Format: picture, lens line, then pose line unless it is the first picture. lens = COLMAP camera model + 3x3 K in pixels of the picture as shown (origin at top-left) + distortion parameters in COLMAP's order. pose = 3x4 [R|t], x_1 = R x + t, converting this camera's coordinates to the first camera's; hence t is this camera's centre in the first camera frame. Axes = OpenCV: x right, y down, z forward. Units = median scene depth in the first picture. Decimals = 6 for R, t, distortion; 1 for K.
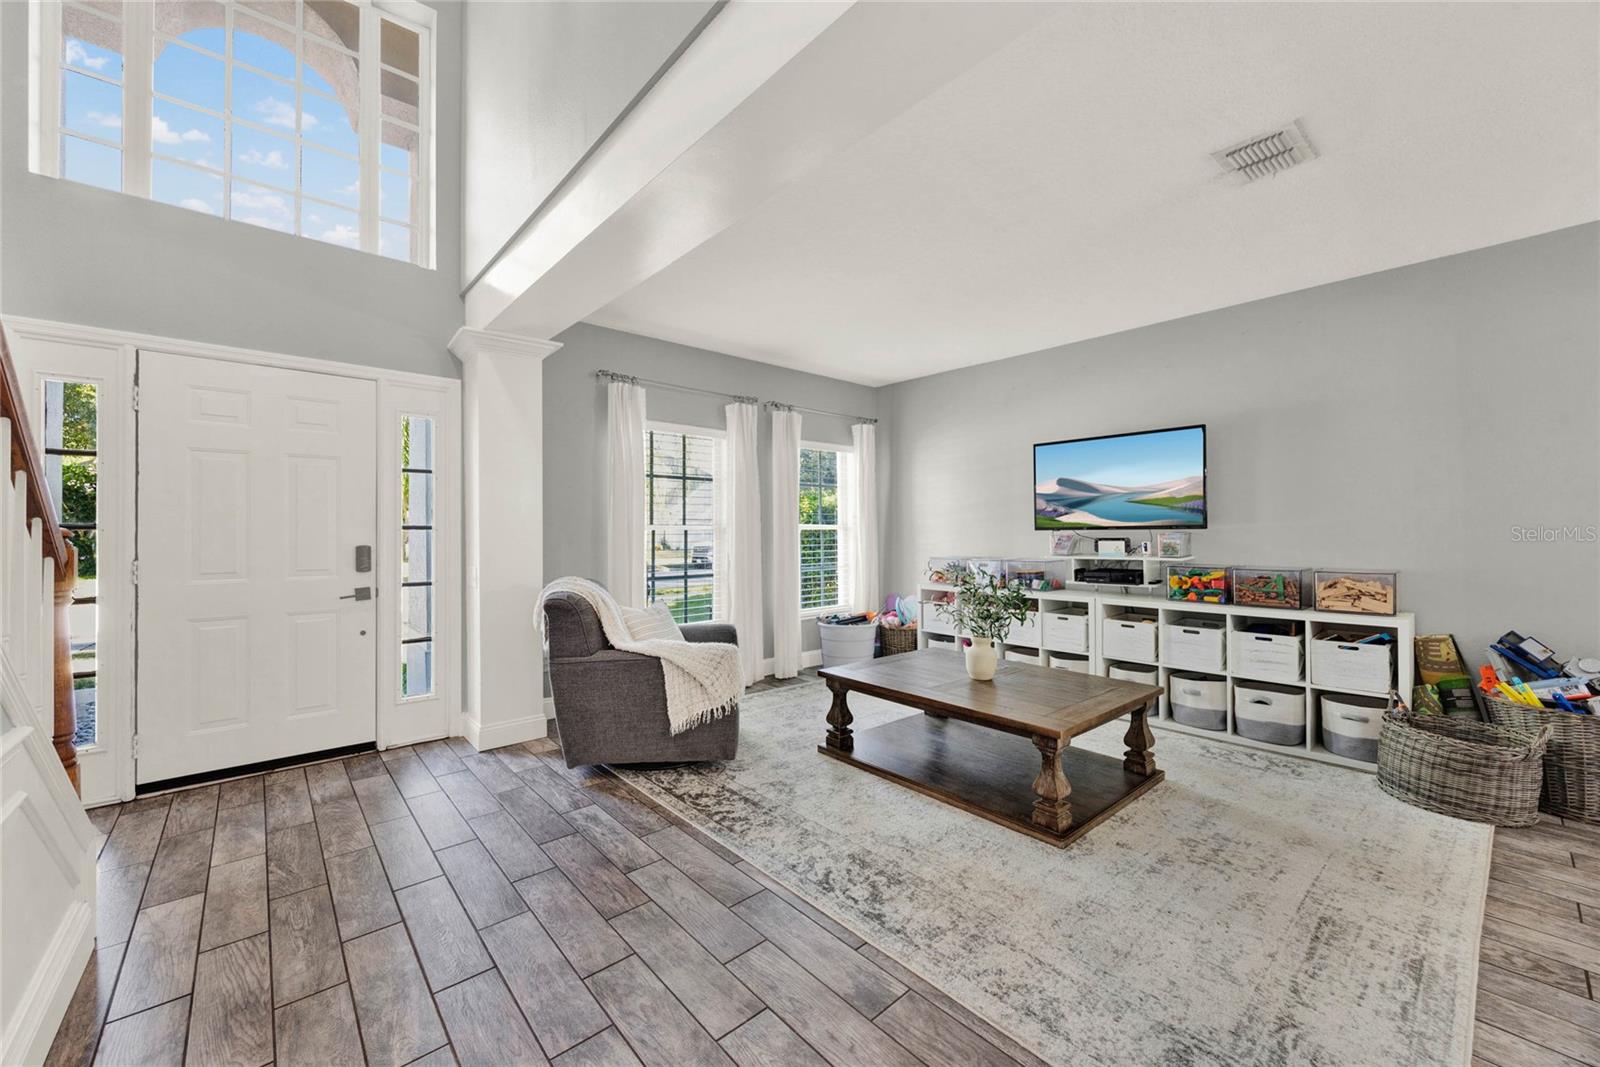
lens RADIAL K [[619.9, 0, 799.6], [0, 619.9, 529.9], [0, 0, 1]] dist [-0.005570, 0.000728]
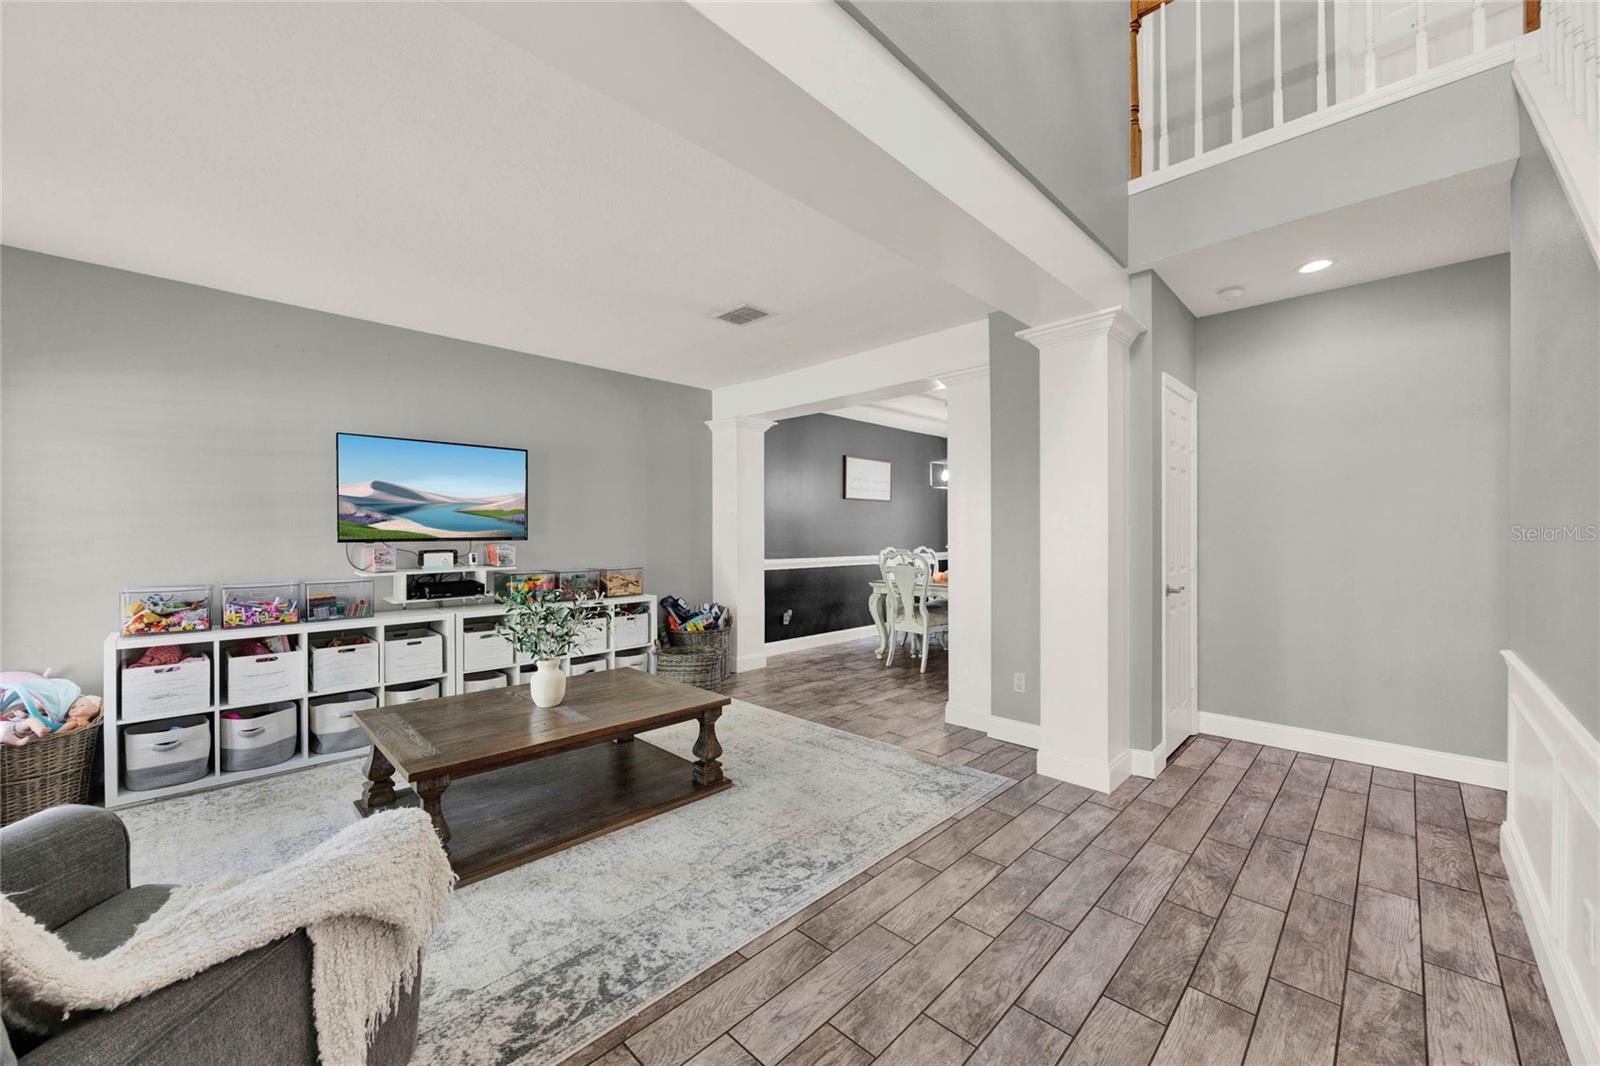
lens RADIAL K [[619.9, 0, 796.9], [0, 619.9, 541.9], [0, 0, 1]] dist [-0.005570, 0.000728]
pose [[-0.077398, -0.009425, 0.996956, -0.724820], [-0.000441, 0.999956, 0.009419, -0.012776], [-0.997000, 0.000289, -0.077399, 0.787173]]
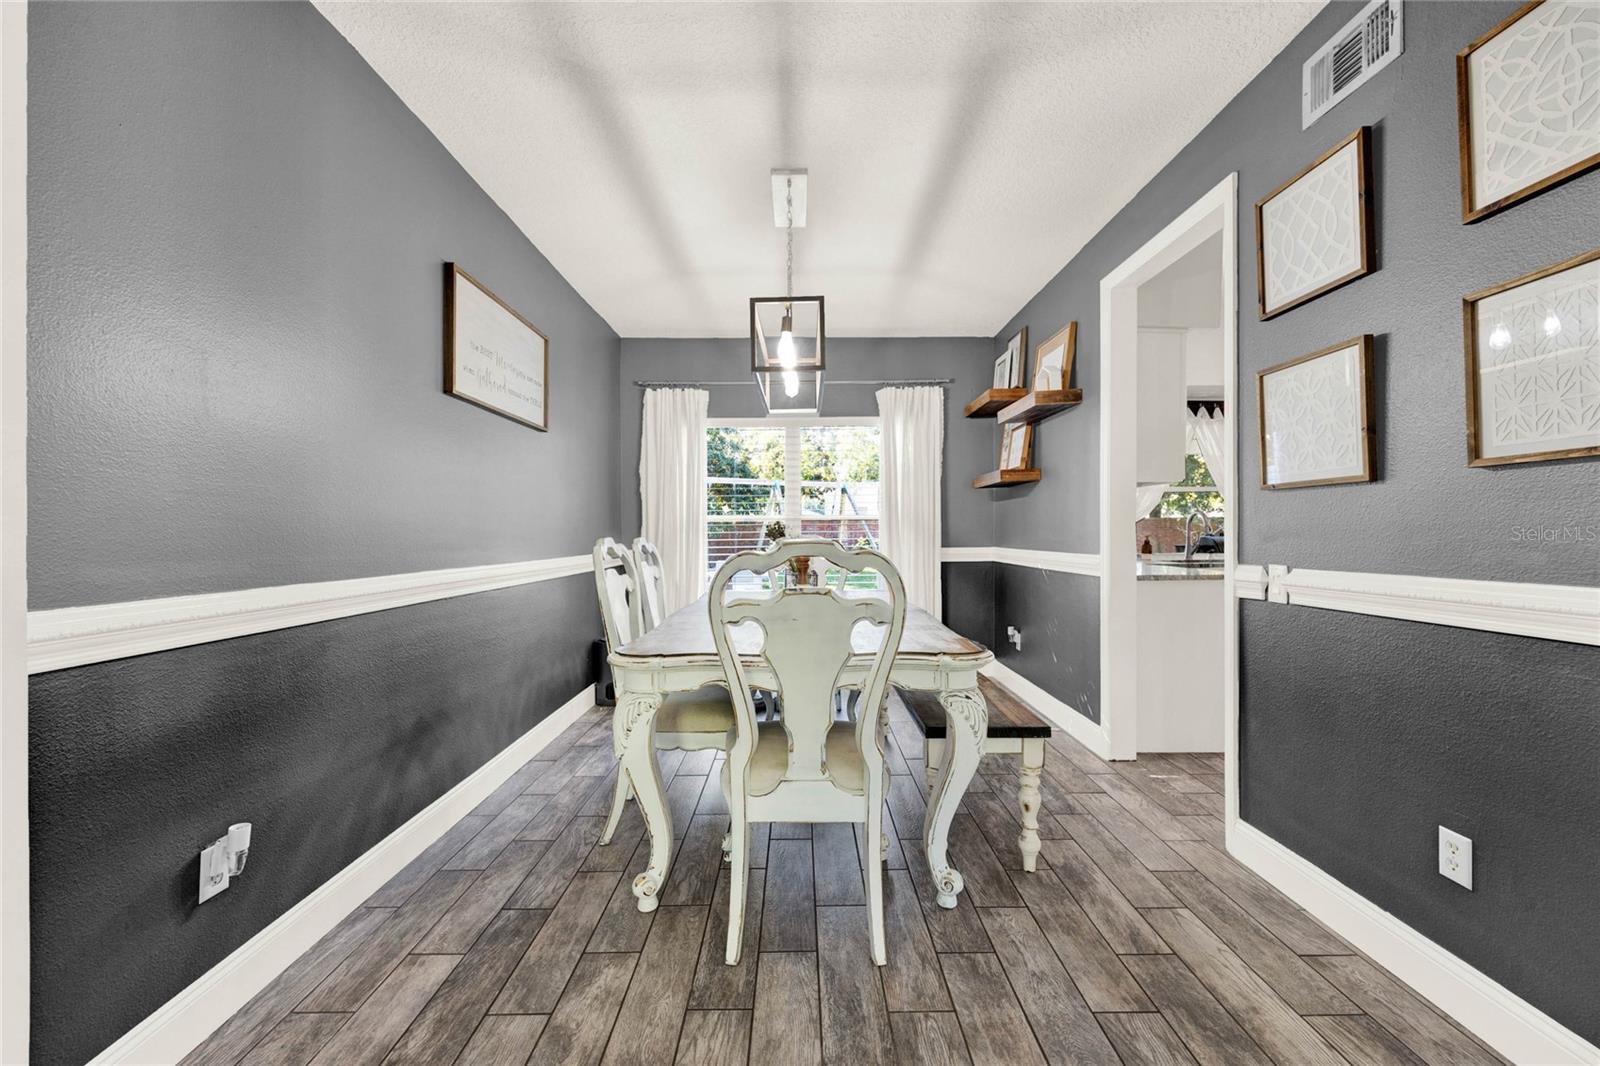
lens RADIAL K [[619.9, 0, 798.0], [0, 619.9, 529.9], [0, 0, 1]] dist [-0.005570, 0.000728]
pose [[-0.749935, 0.013482, 0.661374, 0.883085], [0.010562, 0.999909, -0.008407, 0.028892], [-0.661427, 0.000681, -0.750009, 0.711047]]
